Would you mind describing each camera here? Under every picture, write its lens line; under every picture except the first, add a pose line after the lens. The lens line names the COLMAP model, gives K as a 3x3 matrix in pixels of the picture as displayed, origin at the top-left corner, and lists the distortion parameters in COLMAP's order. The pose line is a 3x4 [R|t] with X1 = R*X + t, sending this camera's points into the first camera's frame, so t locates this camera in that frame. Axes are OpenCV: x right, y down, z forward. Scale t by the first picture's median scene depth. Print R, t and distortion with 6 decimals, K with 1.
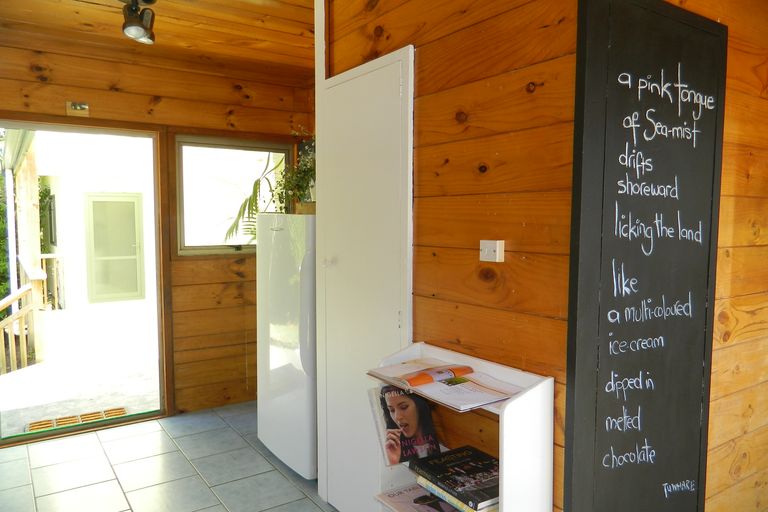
lens RADIAL K [[569.7, 0, 383.7], [0, 569.7, 258.0], [0, 0, 1]] dist [0.005145, 0.000592]
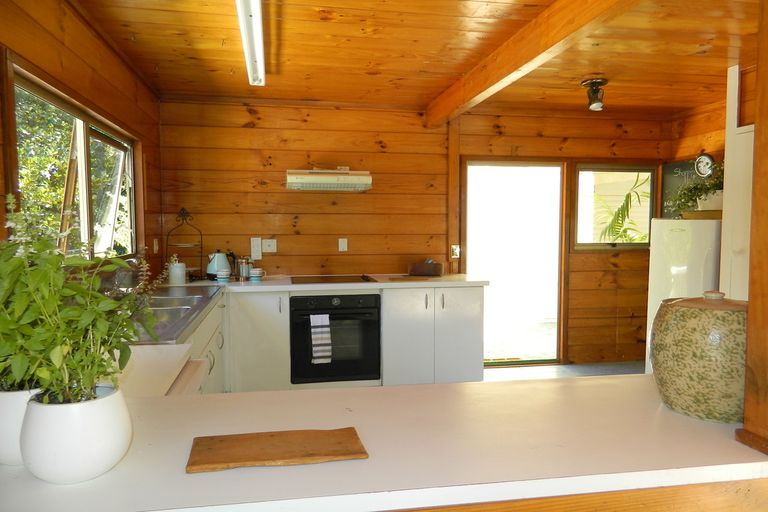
lens RADIAL K [[569.7, 0, 382.9], [0, 569.7, 255.2], [0, 0, 1]] dist [0.005145, 0.000592]
pose [[0.912108, 0.021689, -0.409375, -0.210424], [-0.027173, 0.999602, -0.007582, 0.031960], [0.409048, 0.018040, 0.912335, -0.455960]]
